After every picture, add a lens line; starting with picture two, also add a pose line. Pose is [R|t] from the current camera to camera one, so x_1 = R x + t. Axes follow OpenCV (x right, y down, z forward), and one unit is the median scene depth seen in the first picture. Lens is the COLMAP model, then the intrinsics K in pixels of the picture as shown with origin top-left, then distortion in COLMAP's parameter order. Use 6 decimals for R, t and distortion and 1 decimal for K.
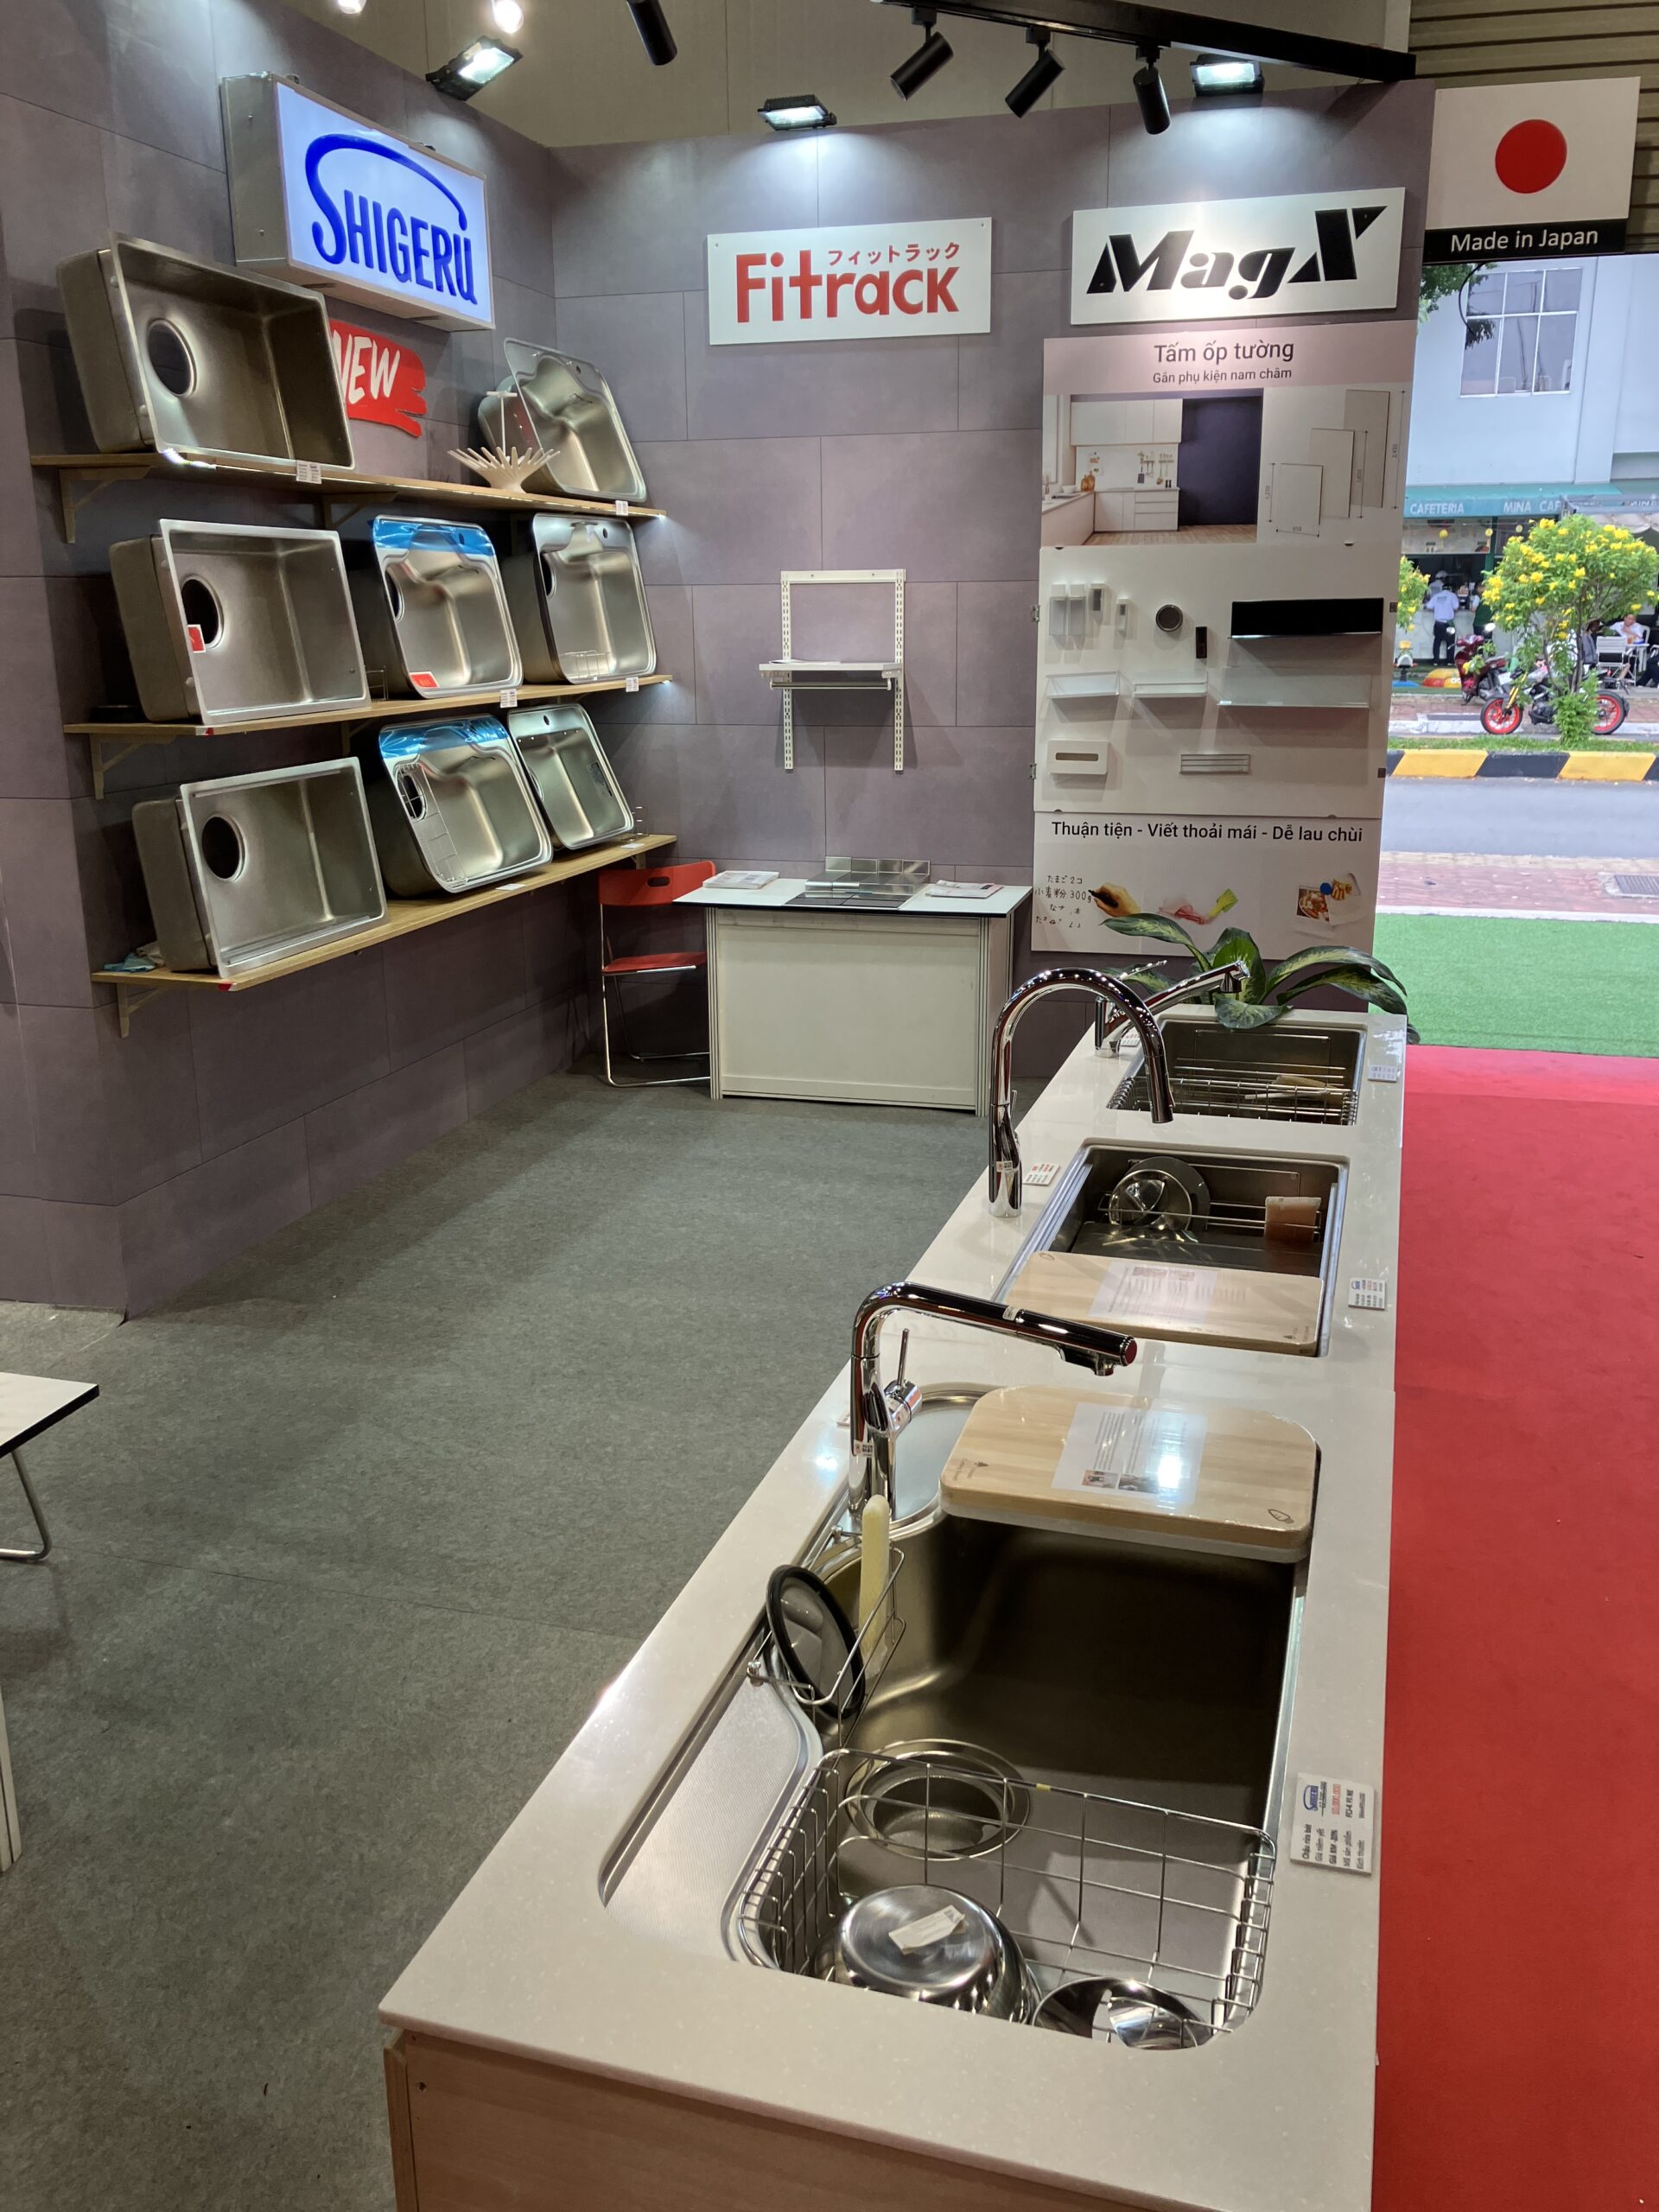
lens RADIAL K [[1781.6, 0, 822.3], [0, 1781.6, 1069.4], [0, 0, 1]] dist [0.005943, -0.001821]
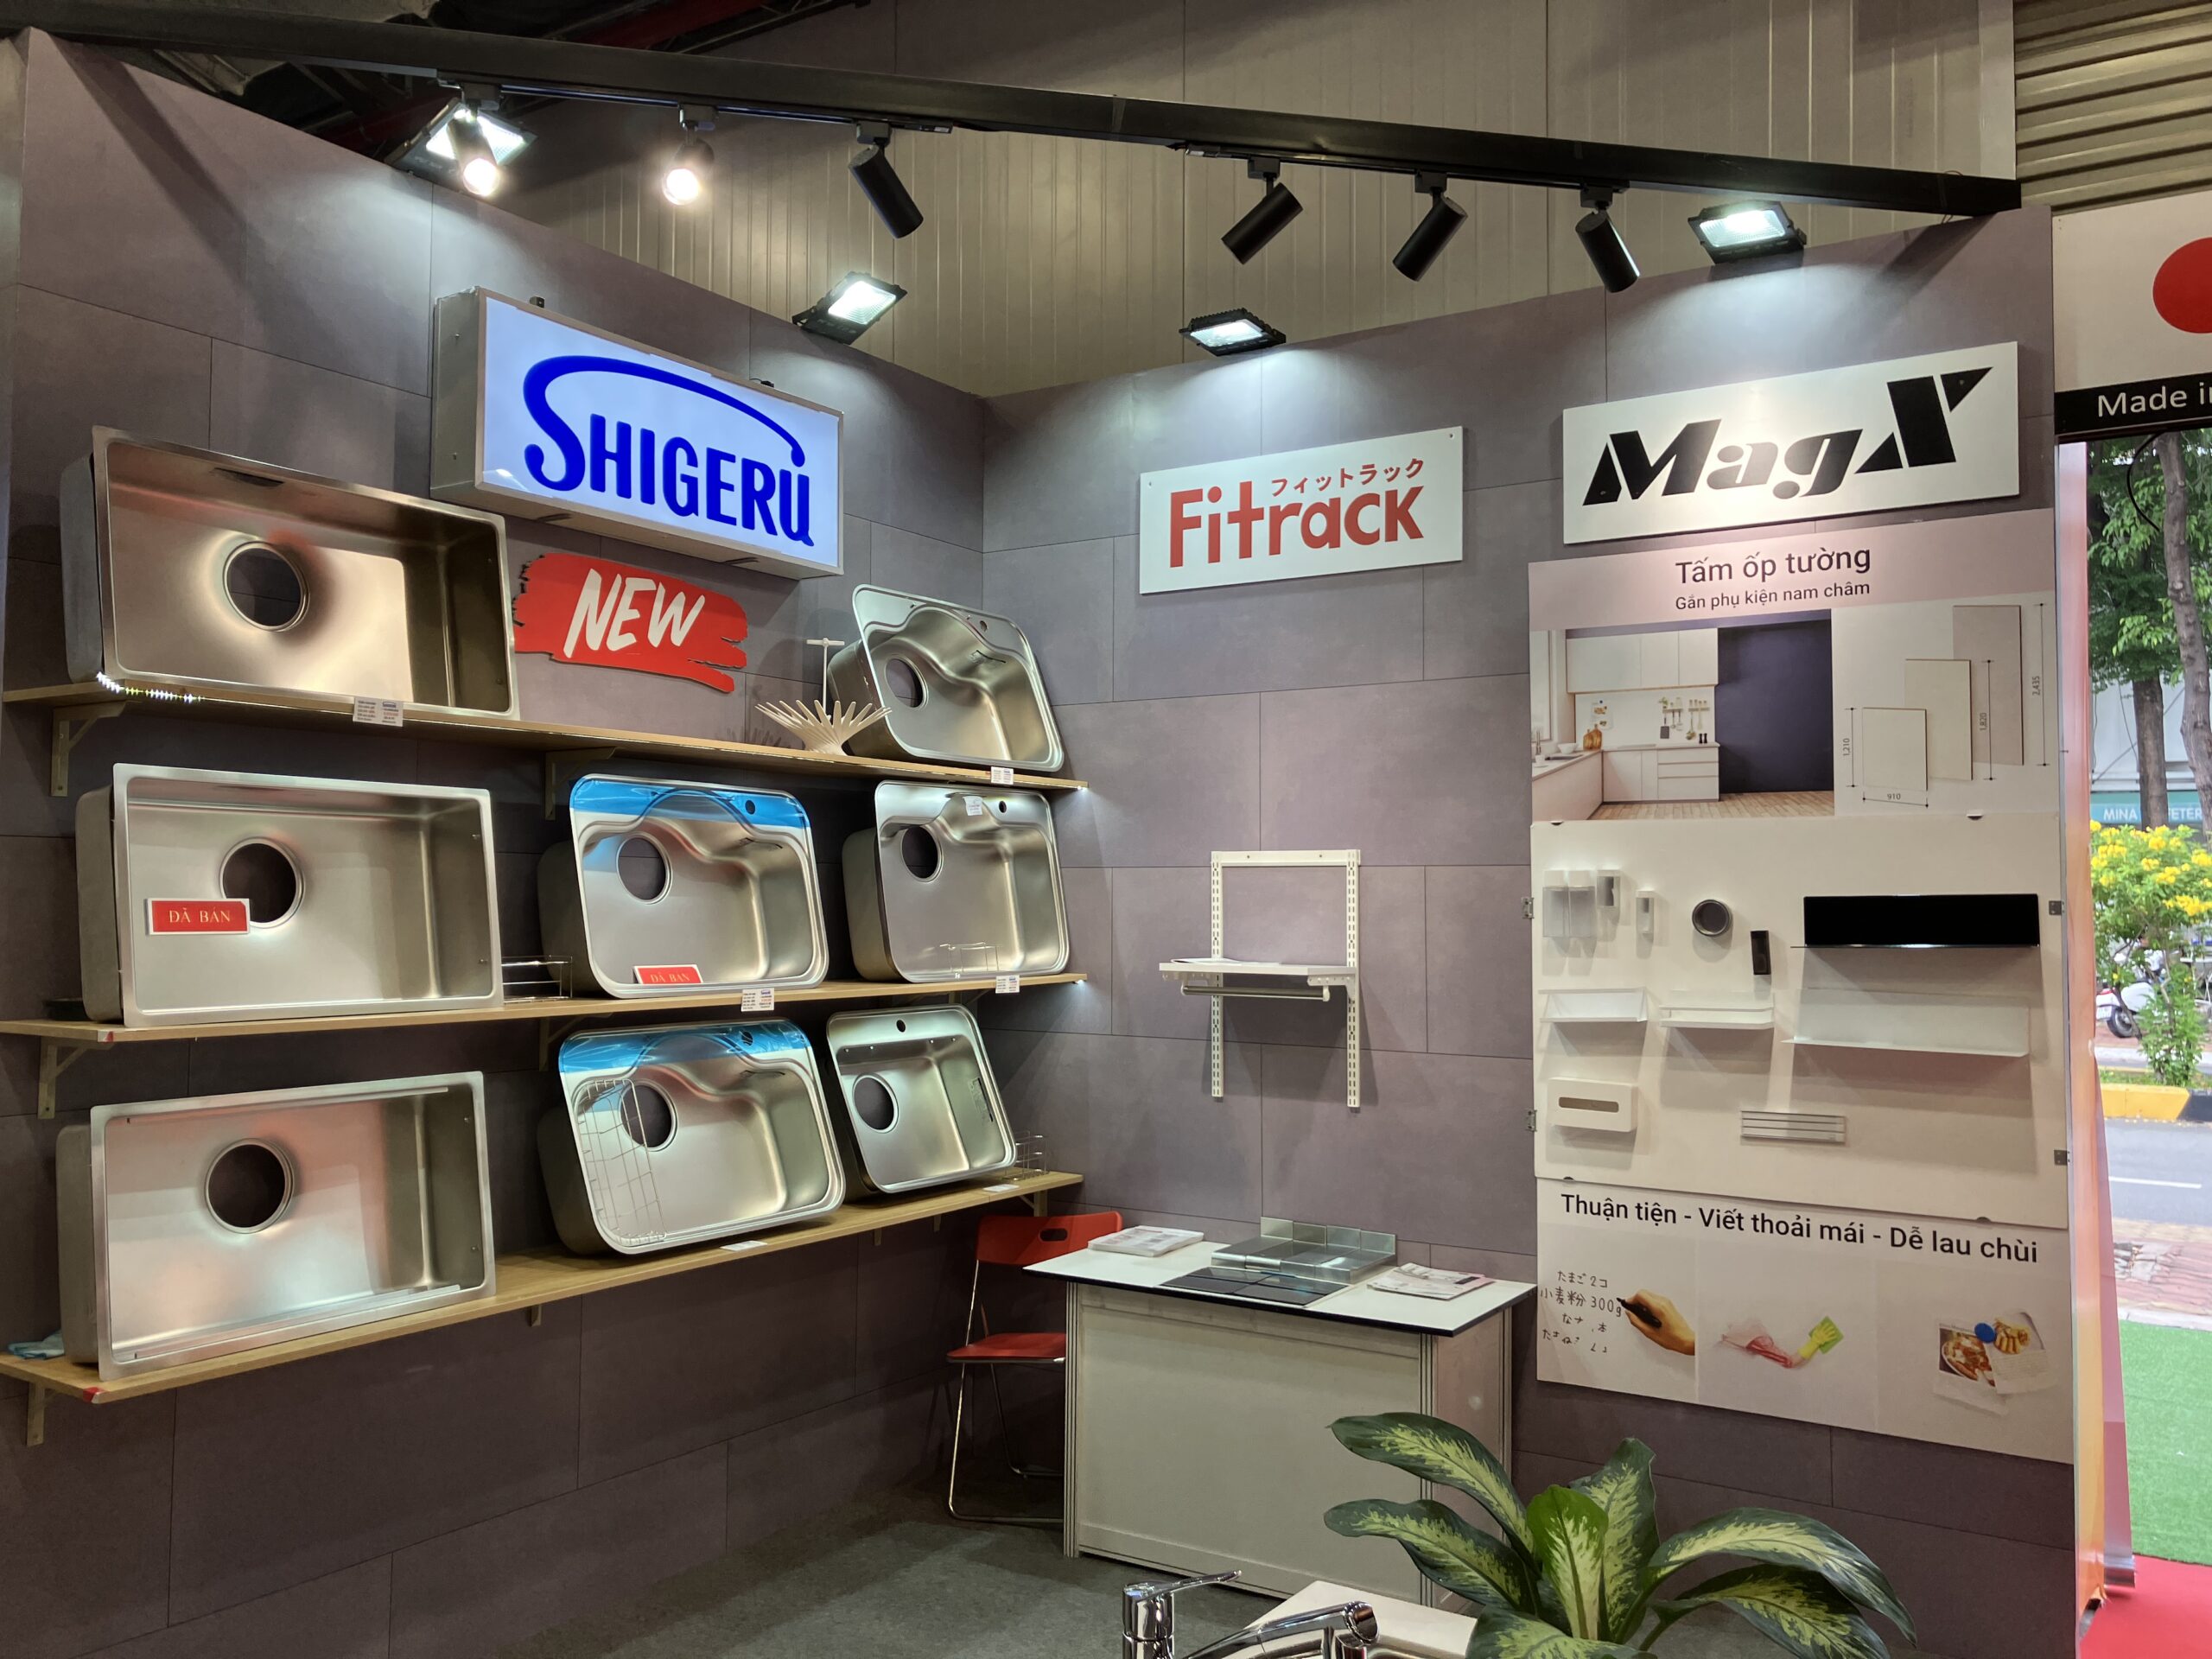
lens RADIAL K [[1769.5, 0, 1106.0], [0, 1769.5, 829.5], [0, 0, 1]] dist [0.134973, -0.259937]
pose [[0.954018, 0.003642, -0.299728, 0.178956], [-0.090864, 0.956392, -0.277593, -0.067201], [0.285647, 0.292063, 0.912746, 0.271451]]
